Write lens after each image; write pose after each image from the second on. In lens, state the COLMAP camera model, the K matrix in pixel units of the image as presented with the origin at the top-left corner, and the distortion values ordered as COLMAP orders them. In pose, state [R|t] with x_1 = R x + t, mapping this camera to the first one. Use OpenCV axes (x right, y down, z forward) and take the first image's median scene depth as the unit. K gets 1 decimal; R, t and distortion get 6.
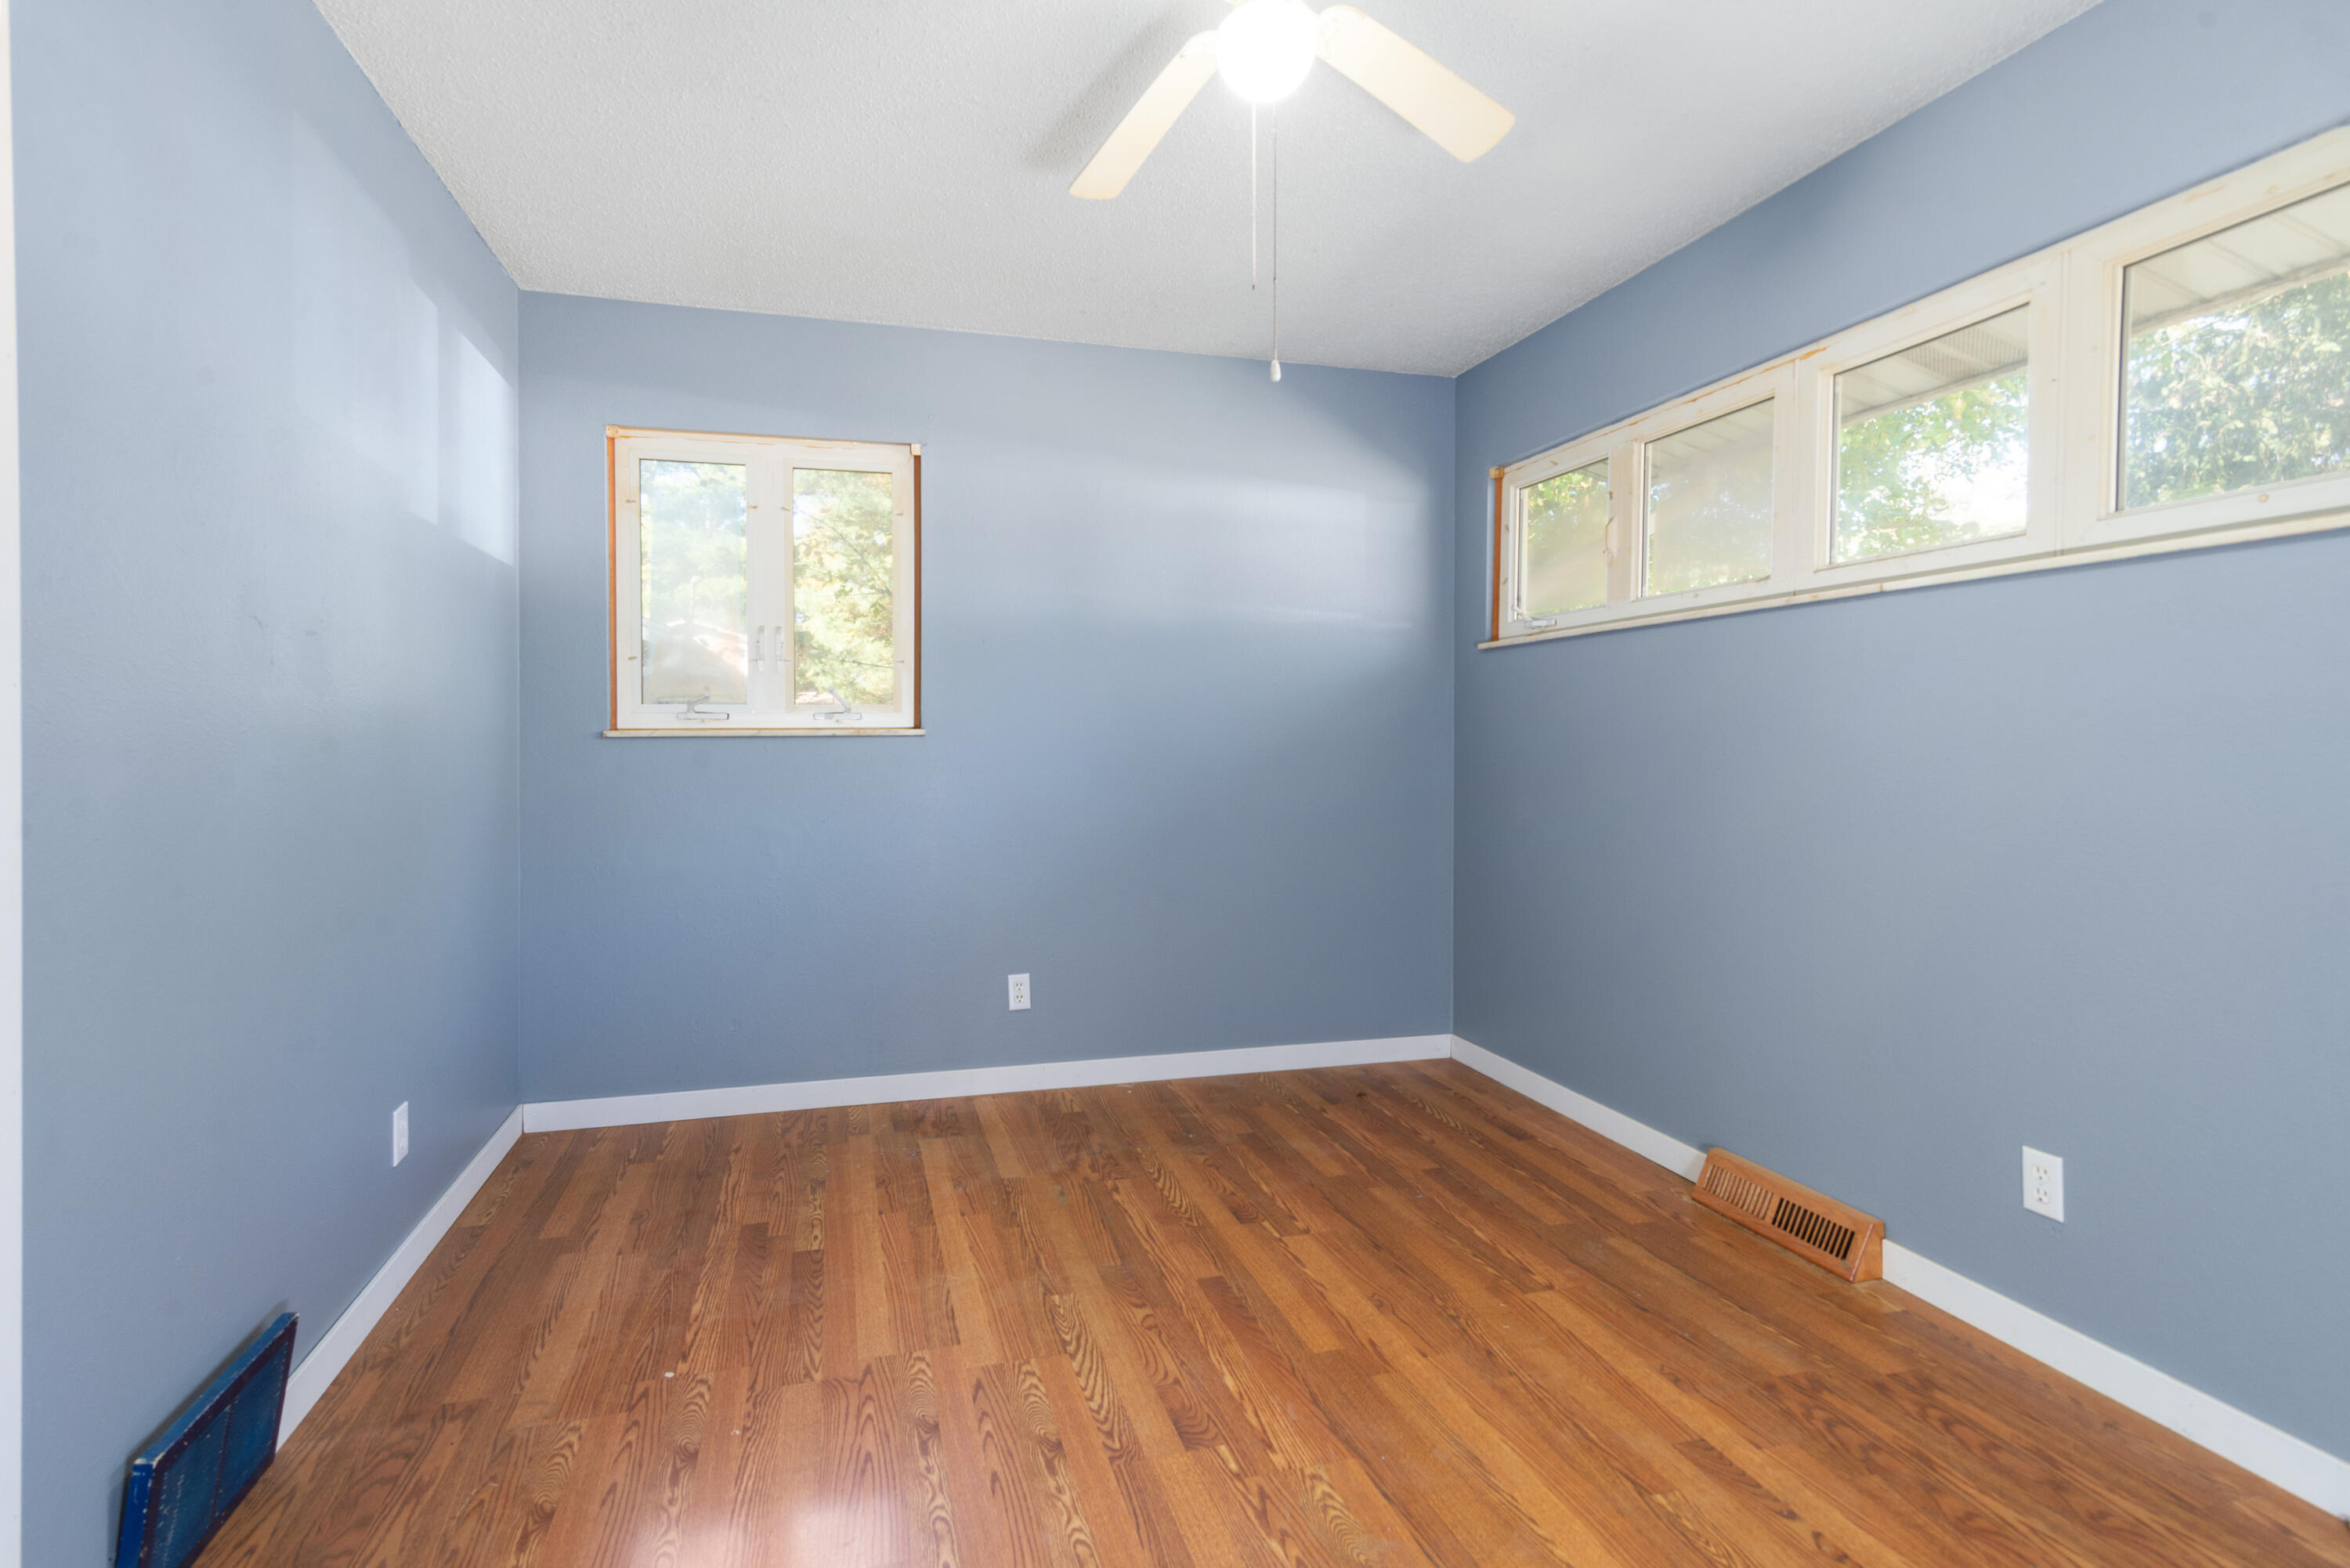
lens RADIAL K [[1152.5, 0, 1137.0], [0, 1152.5, 741.7], [0, 0, 1]] dist [0.015637, 0.000810]
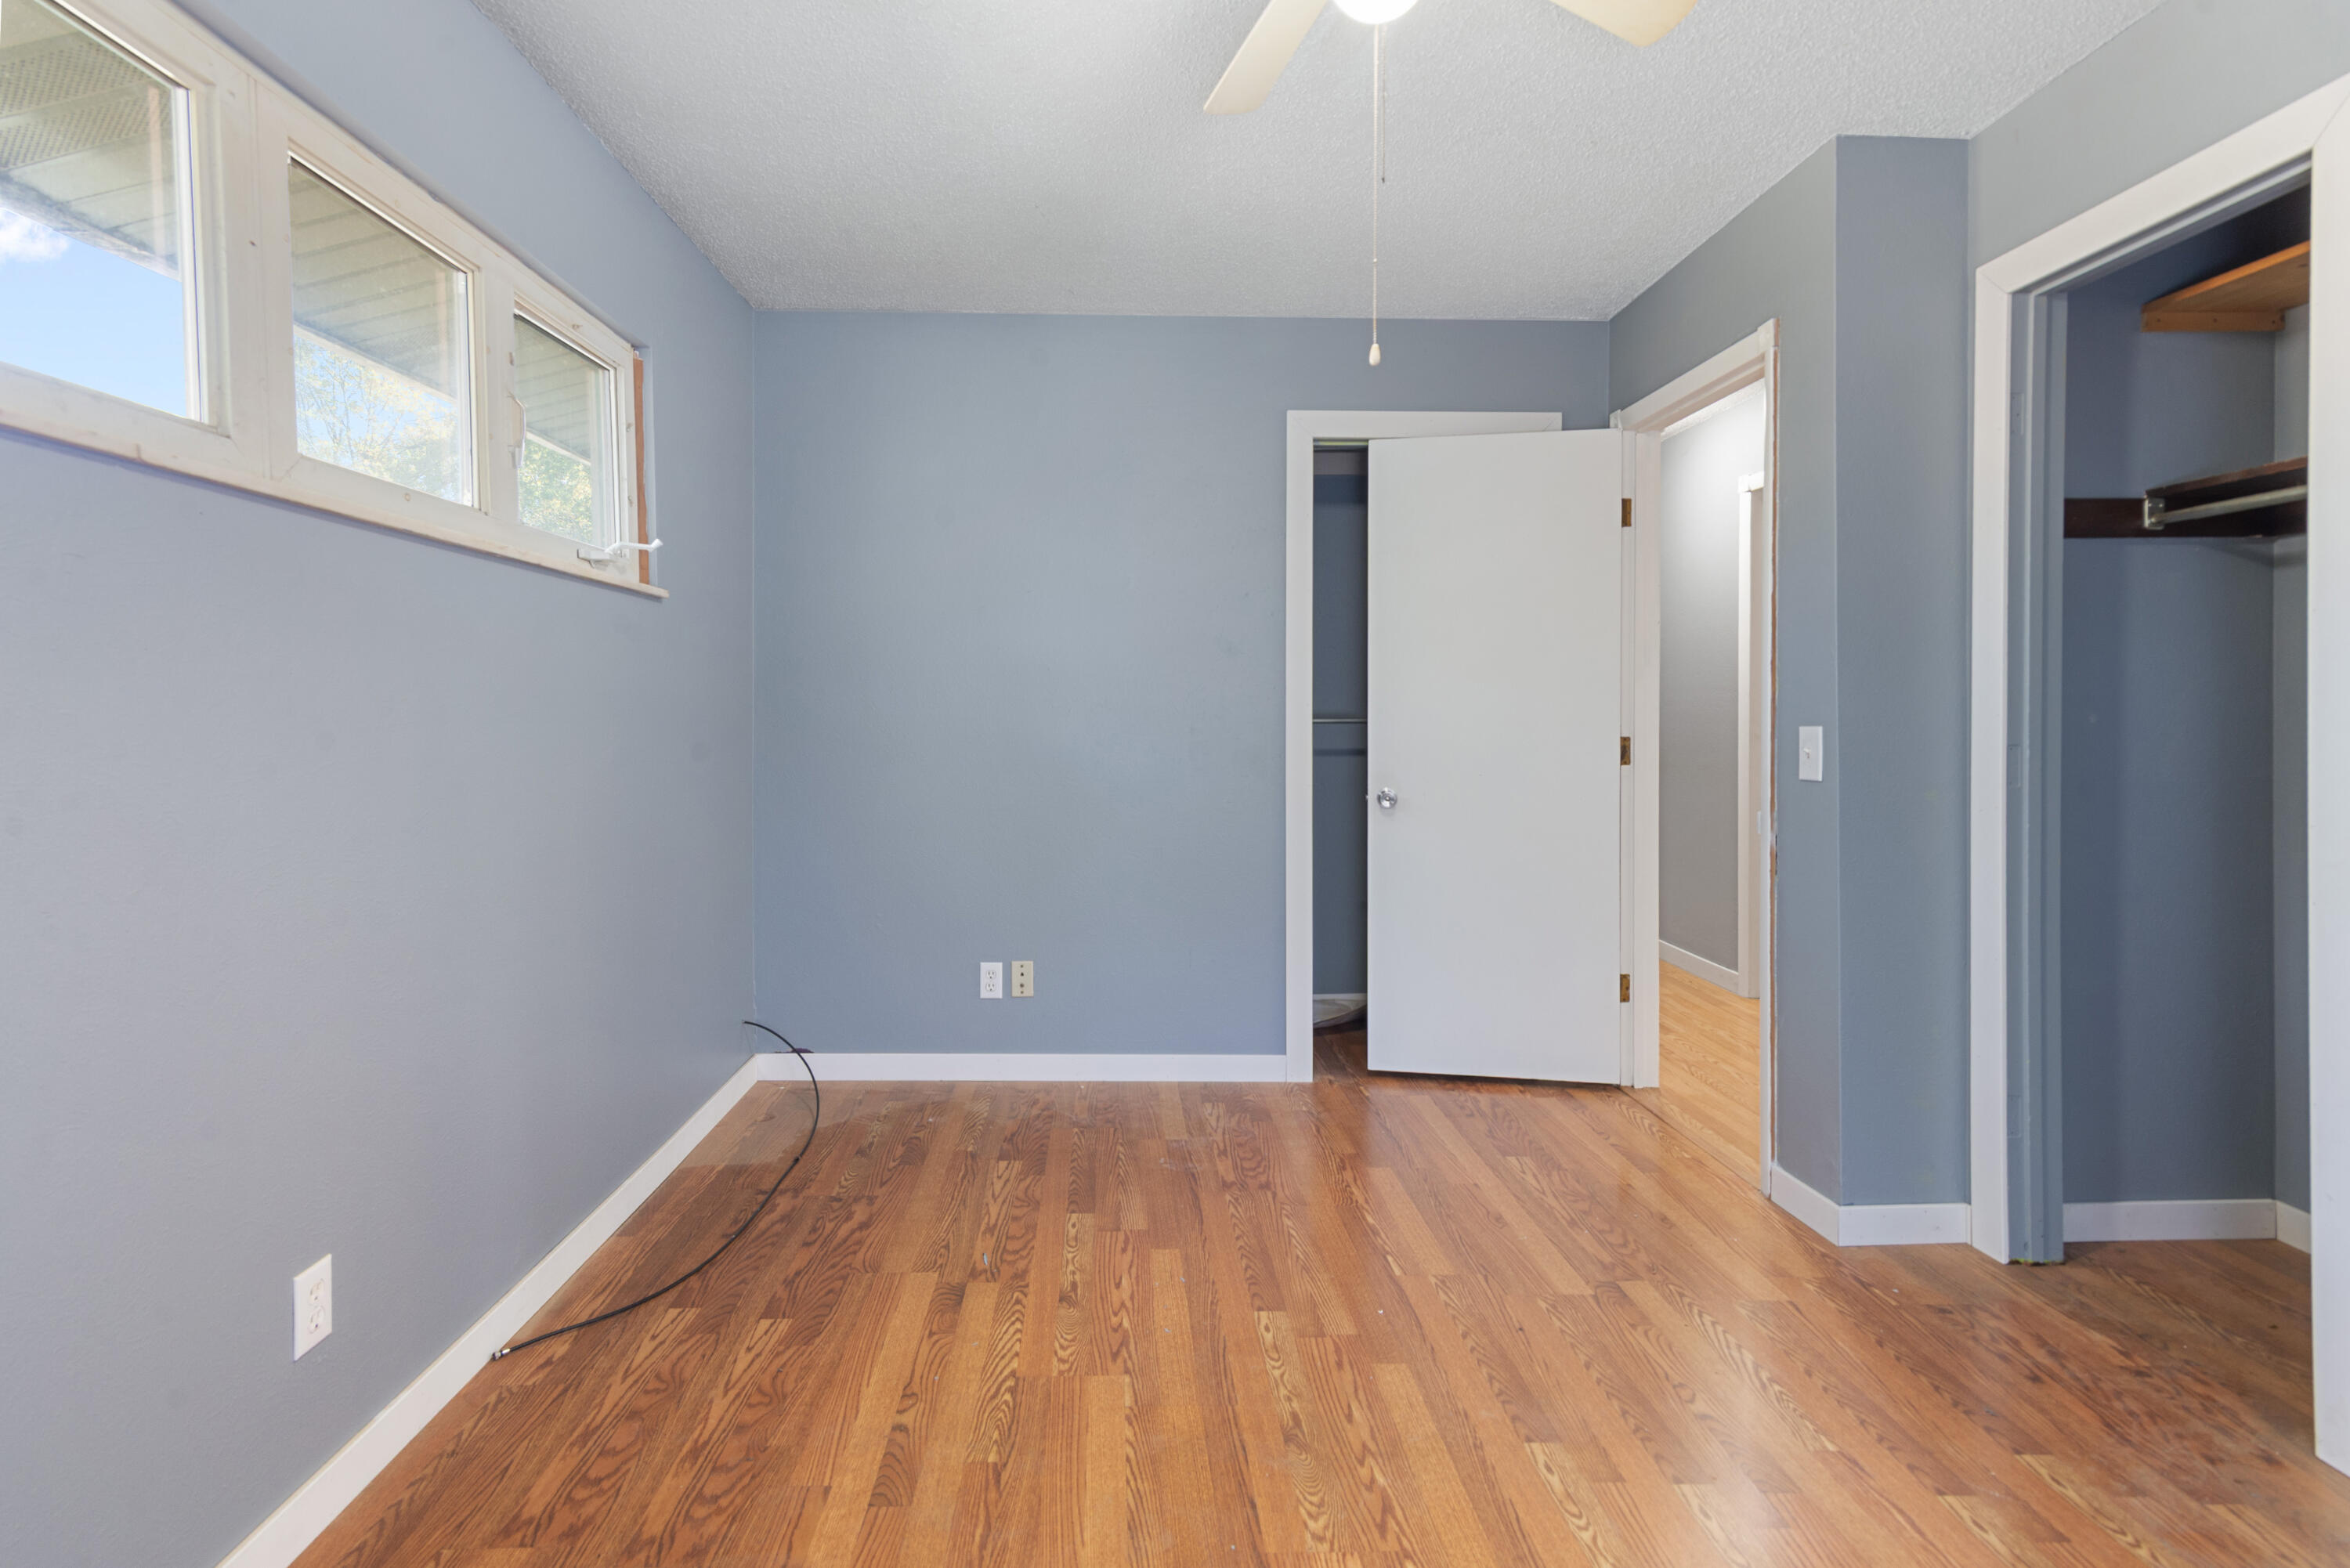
lens RADIAL K [[1152.5, 0, 1137.0], [0, 1152.5, 741.7], [0, 0, 1]] dist [0.015637, 0.000810]
pose [[-0.971698, -0.003475, 0.236201, 0.080806], [0.003504, 0.999570, 0.029122, -0.017081], [-0.236201, 0.029126, -0.971268, 1.928971]]
